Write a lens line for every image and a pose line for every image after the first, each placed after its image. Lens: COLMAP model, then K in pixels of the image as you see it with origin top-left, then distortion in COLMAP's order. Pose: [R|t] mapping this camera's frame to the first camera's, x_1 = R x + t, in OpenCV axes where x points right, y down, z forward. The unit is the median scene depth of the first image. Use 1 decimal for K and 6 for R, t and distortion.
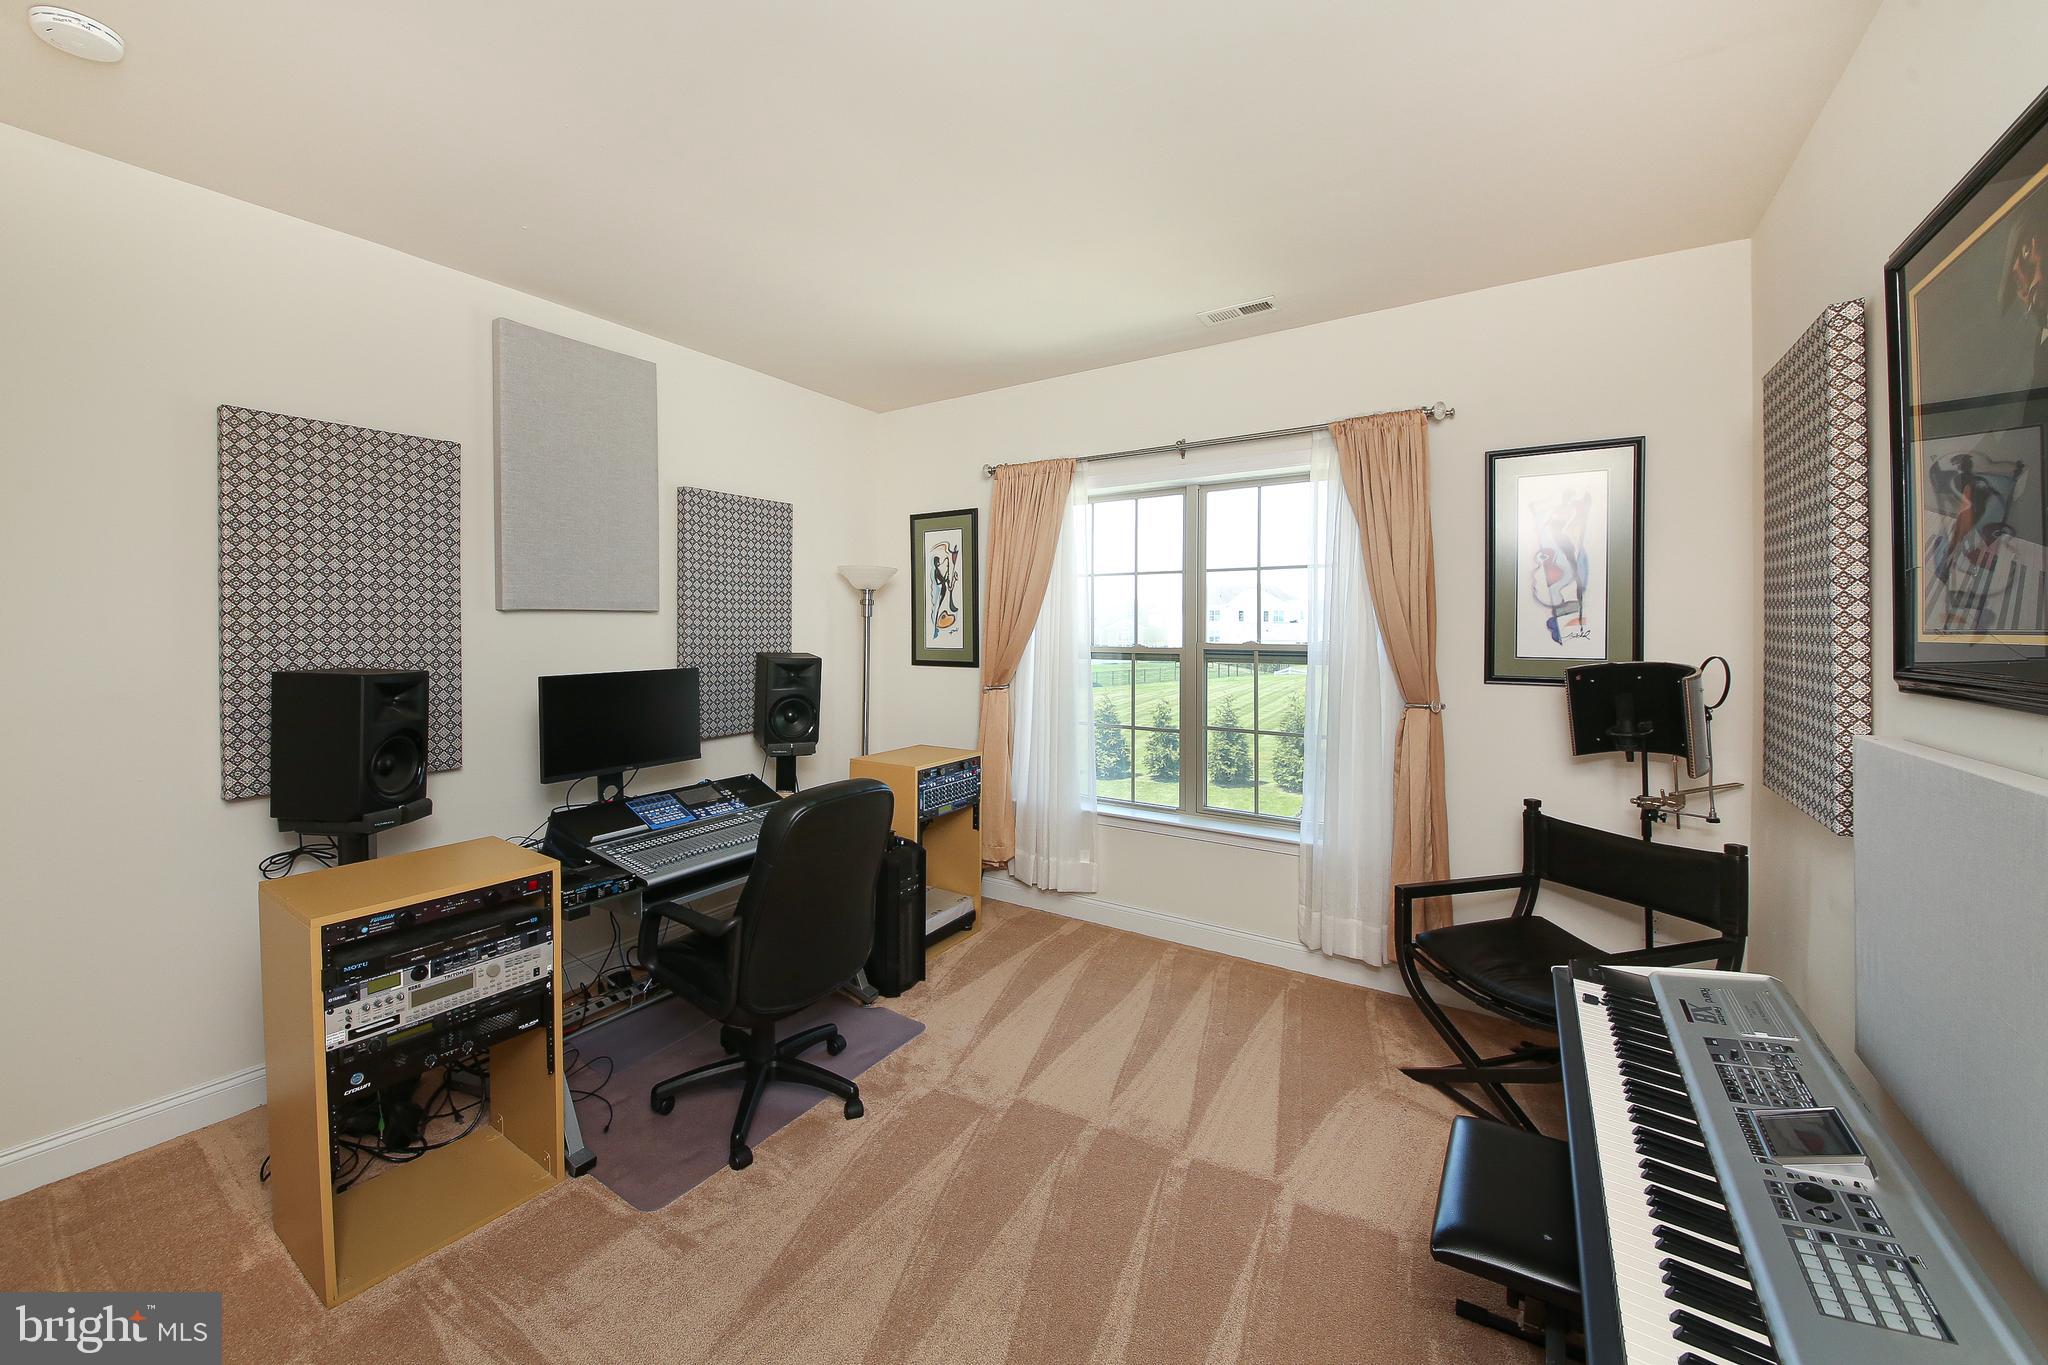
lens RADIAL K [[774.1, 0, 1020.8], [0, 774.1, 635.5], [0, 0, 1]] dist [0.000663, 0.000029]
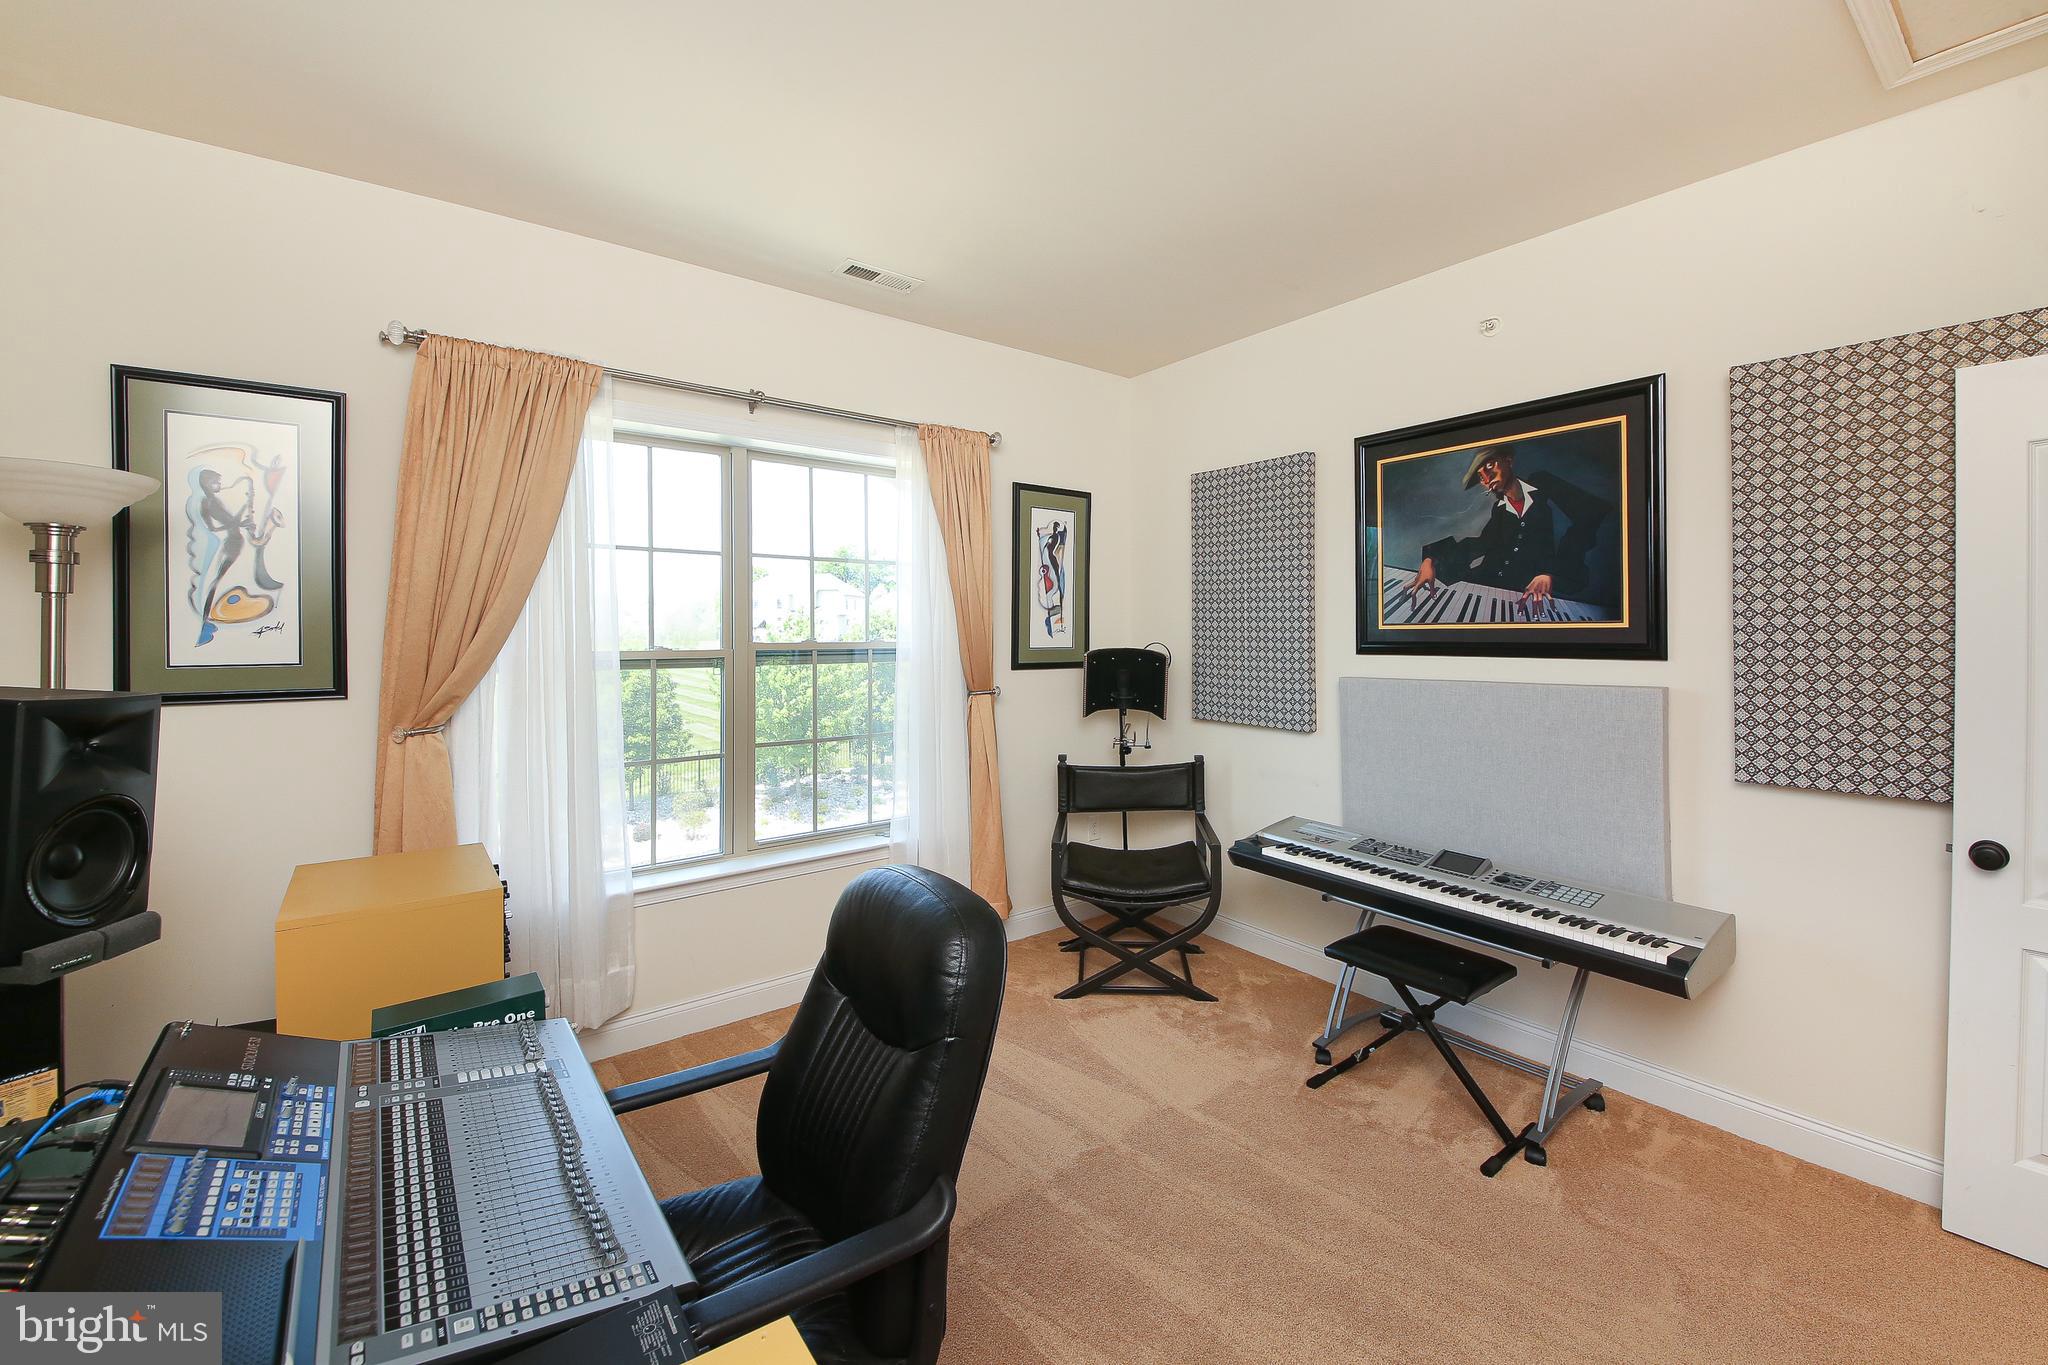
lens RADIAL K [[829.2, 0, 1021.0], [0, 829.2, 628.5], [0, 0, 1]] dist [-0.000888, -0.000155]
pose [[0.316592, -0.000503, 0.948562, -0.508868], [0.010325, 0.999942, -0.002916, 0.000151], [-0.948506, 0.010717, 0.316579, 0.449670]]
